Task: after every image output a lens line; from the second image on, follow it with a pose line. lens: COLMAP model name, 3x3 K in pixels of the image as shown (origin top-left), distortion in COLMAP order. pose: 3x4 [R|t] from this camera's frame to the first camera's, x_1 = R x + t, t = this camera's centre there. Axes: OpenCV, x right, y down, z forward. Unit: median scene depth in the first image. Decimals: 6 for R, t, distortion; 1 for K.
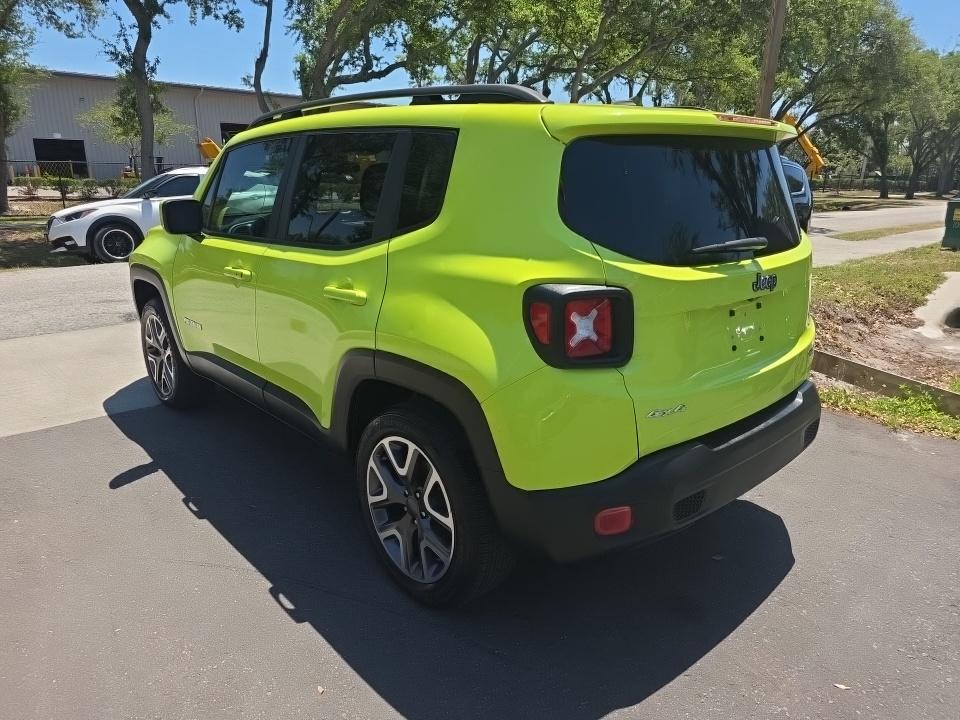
lens RADIAL K [[643.4, 0, 480.0], [0, 643.4, 360.0], [0, 0, 1]] dist [0.033248, -0.022248]
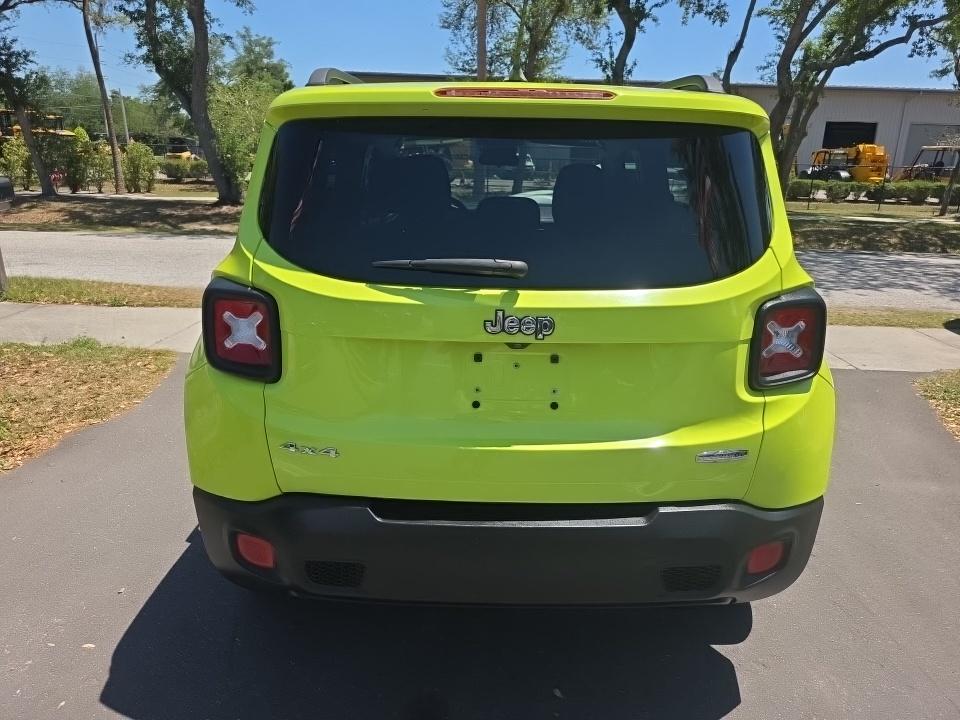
lens RADIAL K [[643.4, 0, 480.0], [0, 643.4, 360.0], [0, 0, 1]] dist [0.033248, -0.022248]
pose [[0.743148, 0.208362, -0.635859, 0.097723], [-0.205835, 0.975388, 0.079054, -0.014889], [0.636682, 0.072133, 0.767746, 0.051205]]
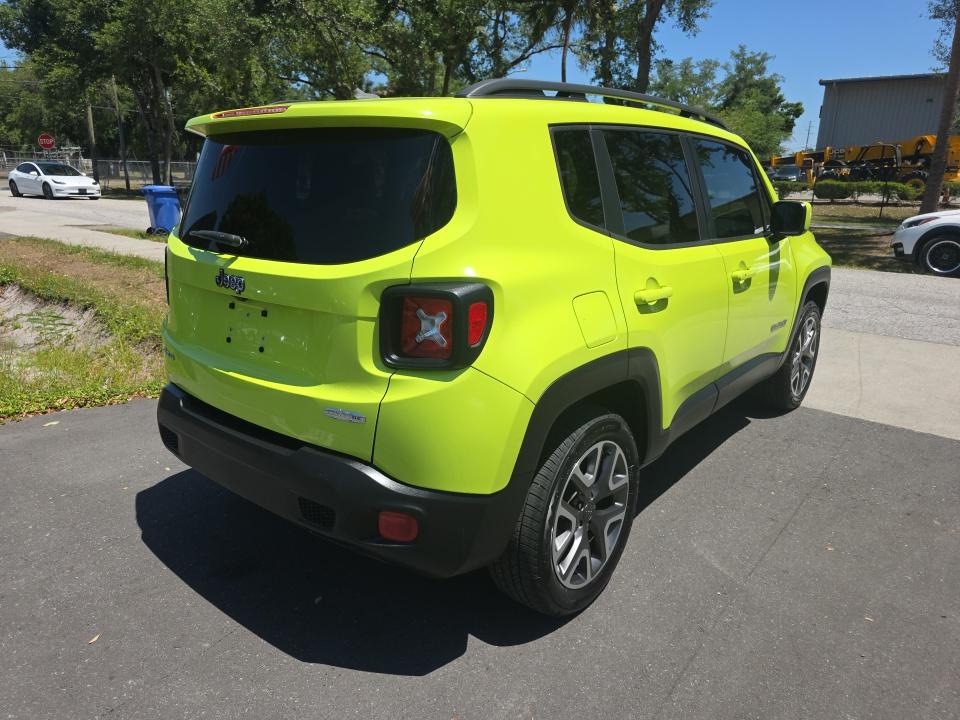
lens RADIAL K [[643.4, 0, 480.0], [0, 643.4, 360.0], [0, 0, 1]] dist [0.033248, -0.022248]
pose [[0.159233, 0.274897, -0.948196, 0.161907], [-0.287518, 0.931730, 0.221840, -0.037212], [0.944446, 0.237299, 0.227400, 0.130563]]
